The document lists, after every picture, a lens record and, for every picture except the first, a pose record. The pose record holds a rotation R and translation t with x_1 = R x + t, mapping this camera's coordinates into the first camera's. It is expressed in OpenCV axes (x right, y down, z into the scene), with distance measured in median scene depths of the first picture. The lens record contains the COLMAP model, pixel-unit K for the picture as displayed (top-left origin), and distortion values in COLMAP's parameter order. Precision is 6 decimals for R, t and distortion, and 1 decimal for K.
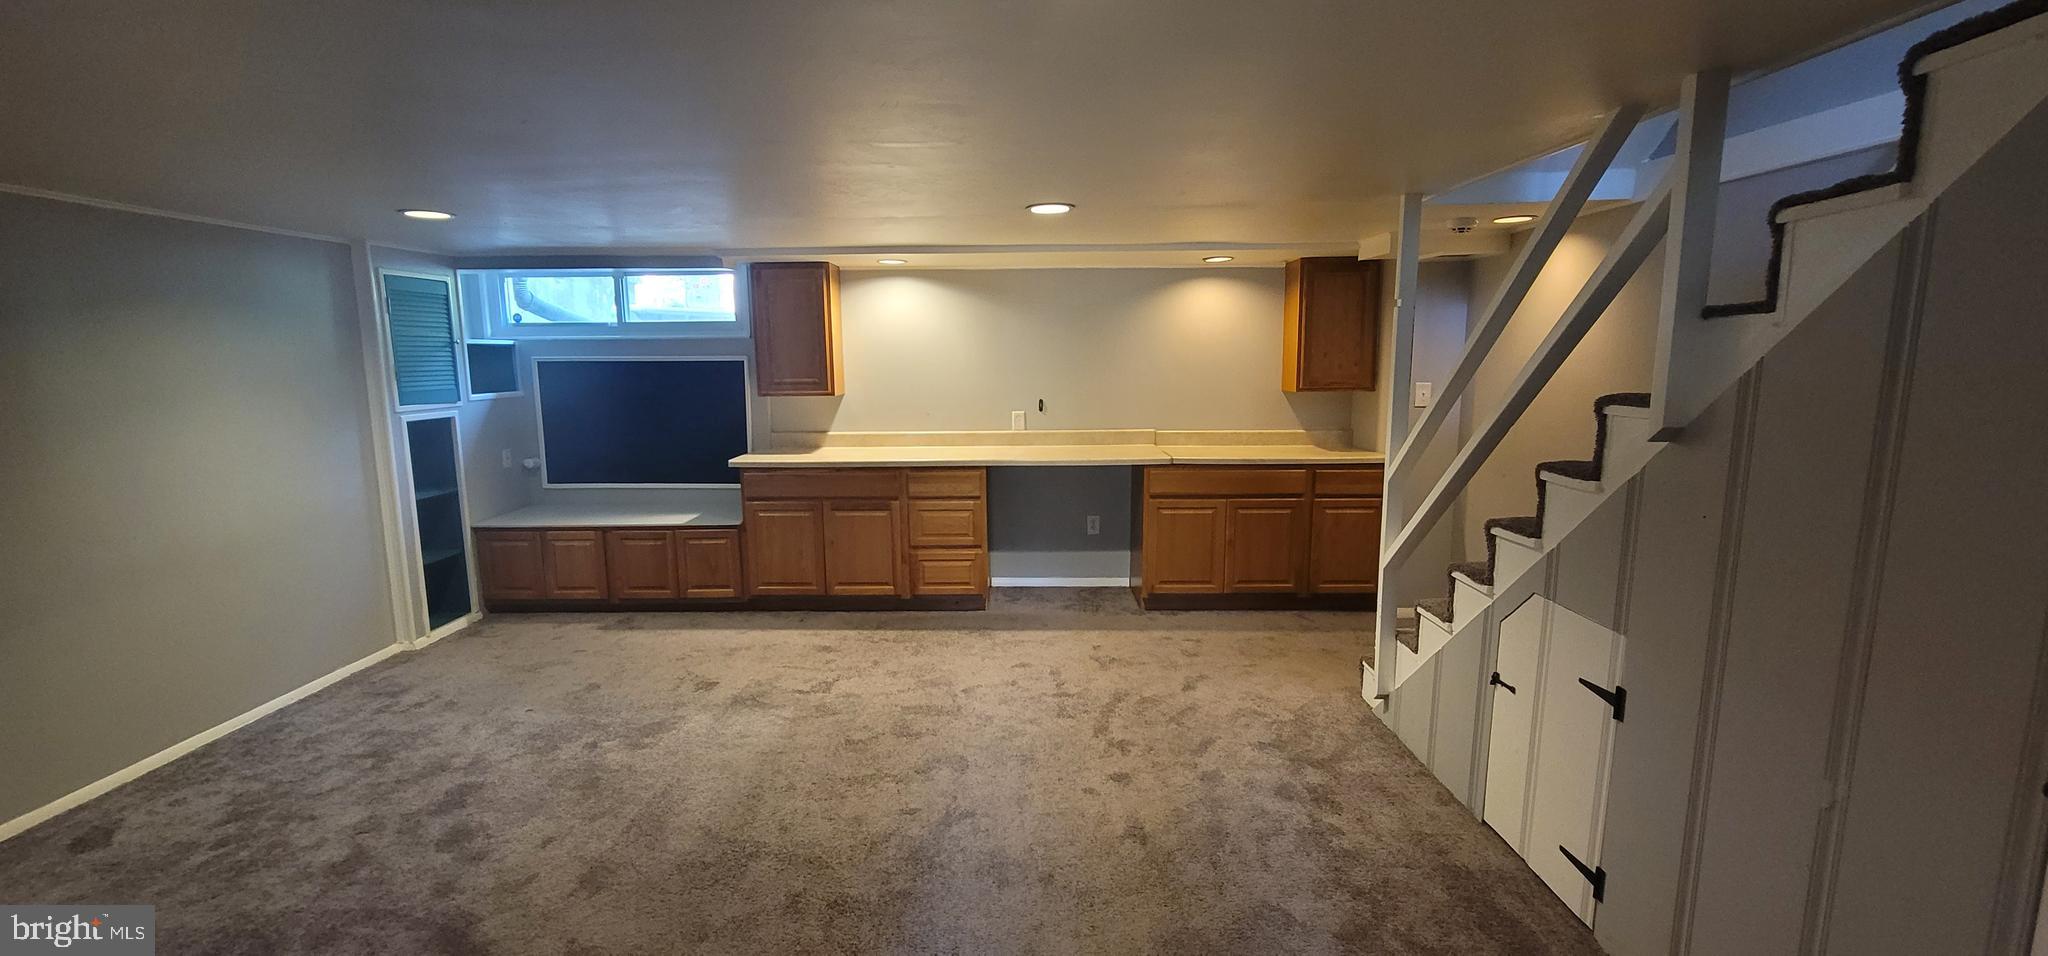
lens RADIAL K [[838.1, 0, 1014.6], [0, 838.1, 473.9], [0, 0, 1]] dist [-0.003710, 0.001659]
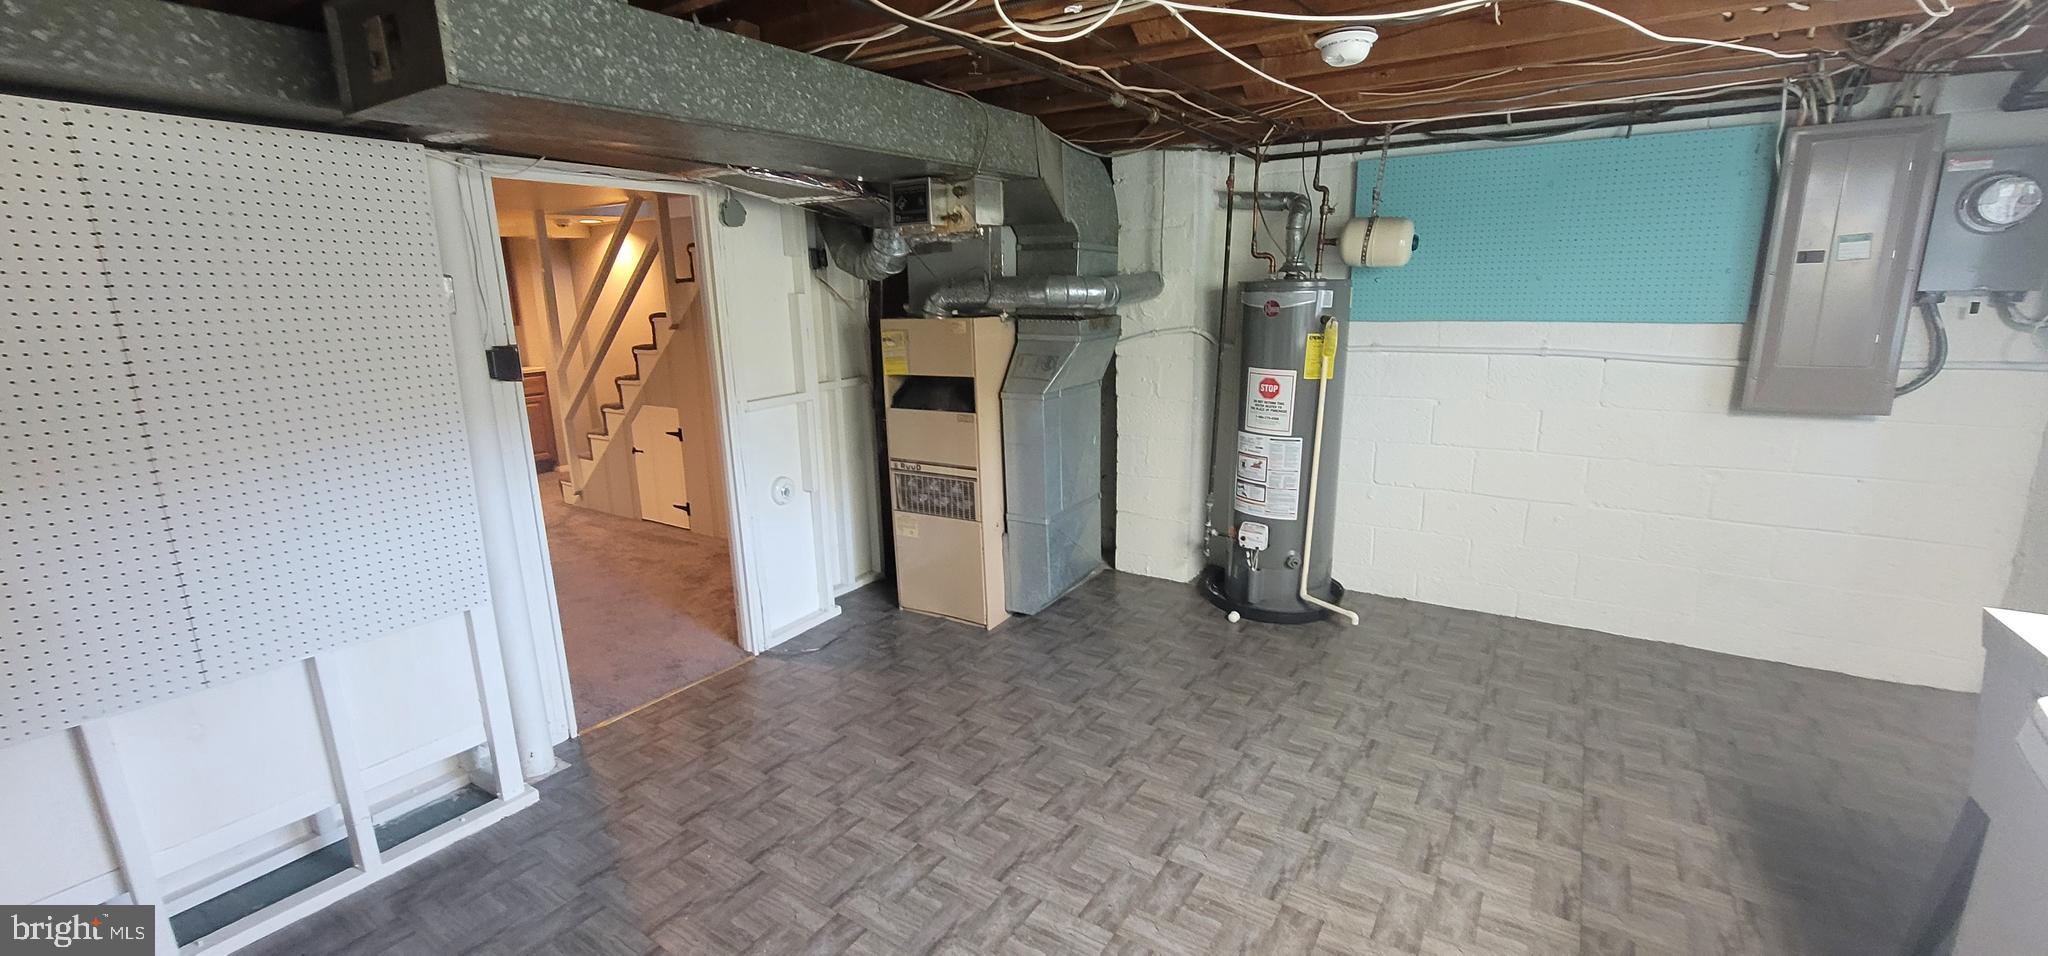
lens RADIAL K [[838.1, 0, 1017.4], [0, 838.1, 485.2], [0, 0, 1]] dist [-0.003710, 0.001659]
pose [[0.540398, -0.201097, 0.817025, -0.425312], [0.134264, 0.979187, 0.152206, 0.086495], [-0.830628, 0.027445, 0.556150, -0.643658]]
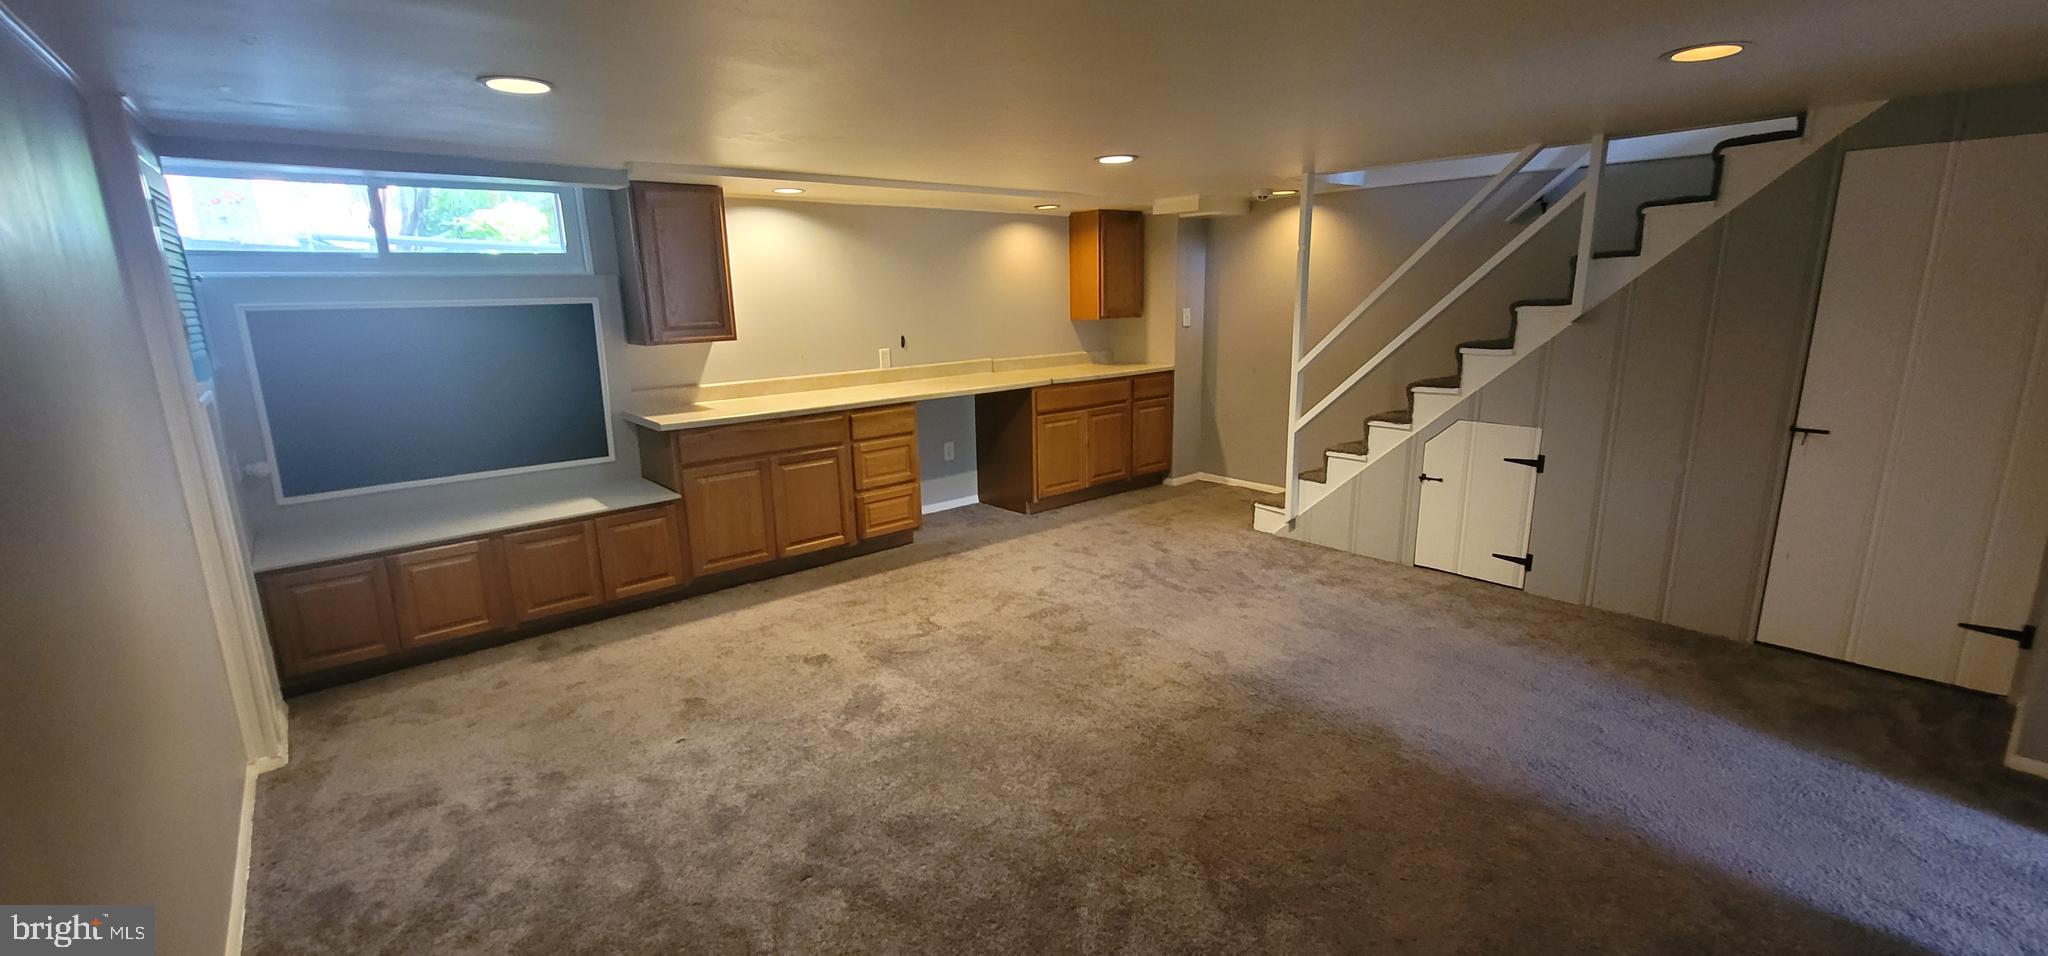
lens RADIAL K [[838.1, 0, 1013.3], [0, 838.1, 477.5], [0, 0, 1]] dist [-0.003710, 0.001659]
pose [[0.755775, -0.152093, 0.636923, -0.702785], [0.109662, 0.988314, 0.105879, -0.014492], [-0.645583, -0.010174, 0.763622, 0.160571]]
